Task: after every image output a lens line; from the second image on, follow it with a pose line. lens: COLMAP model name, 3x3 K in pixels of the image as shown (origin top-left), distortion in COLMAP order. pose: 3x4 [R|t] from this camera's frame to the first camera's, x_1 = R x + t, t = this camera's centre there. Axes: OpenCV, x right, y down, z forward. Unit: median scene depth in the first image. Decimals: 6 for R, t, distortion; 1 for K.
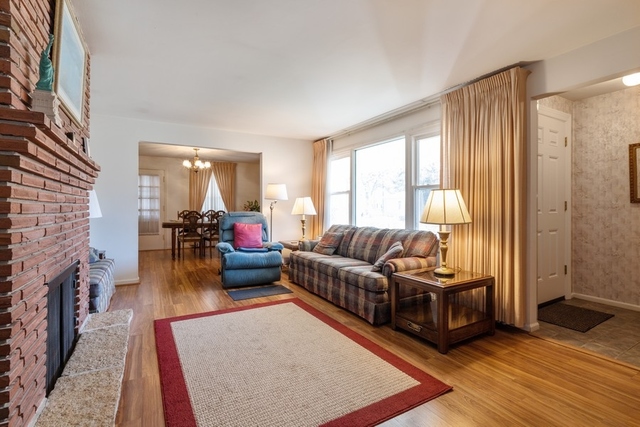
lens RADIAL K [[315.5, 0, 325.9], [0, 315.5, 211.1], [0, 0, 1]] dist [0.003680, 0.000287]
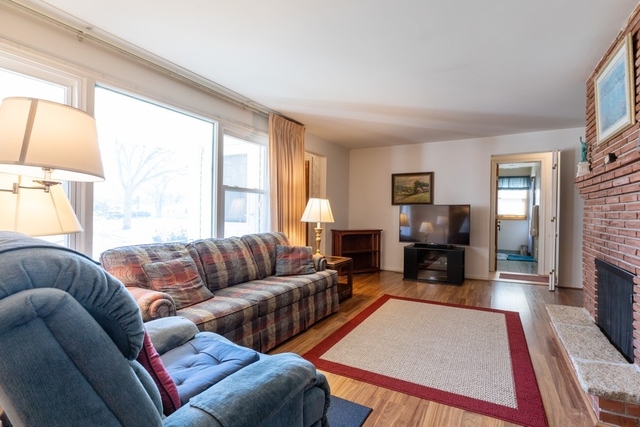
lens RADIAL K [[315.5, 0, 325.9], [0, 315.5, 211.1], [0, 0, 1]] dist [0.003680, 0.000287]
pose [[-0.521091, -0.006765, 0.853474, -0.847299], [-0.001147, 0.999973, 0.007226, -0.021134], [-0.853500, 0.002786, -0.521085, 1.689505]]
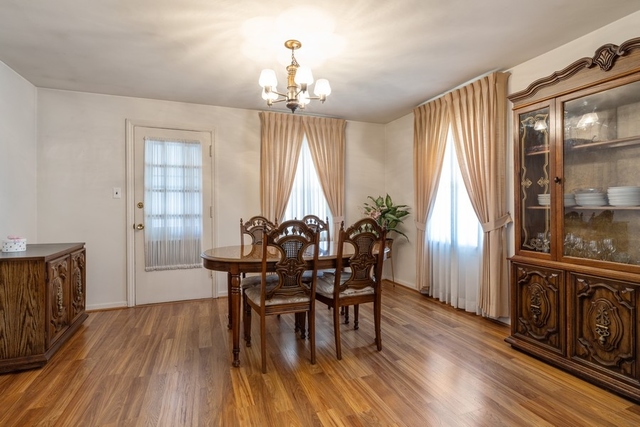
lens RADIAL K [[315.5, 0, 325.9], [0, 315.5, 211.1], [0, 0, 1]] dist [0.003680, 0.000287]
pose [[0.990309, -0.004641, -0.138803, -0.273936], [0.004424, 0.999988, -0.001875, -0.008606], [0.138810, 0.001243, 0.990318, 0.550648]]
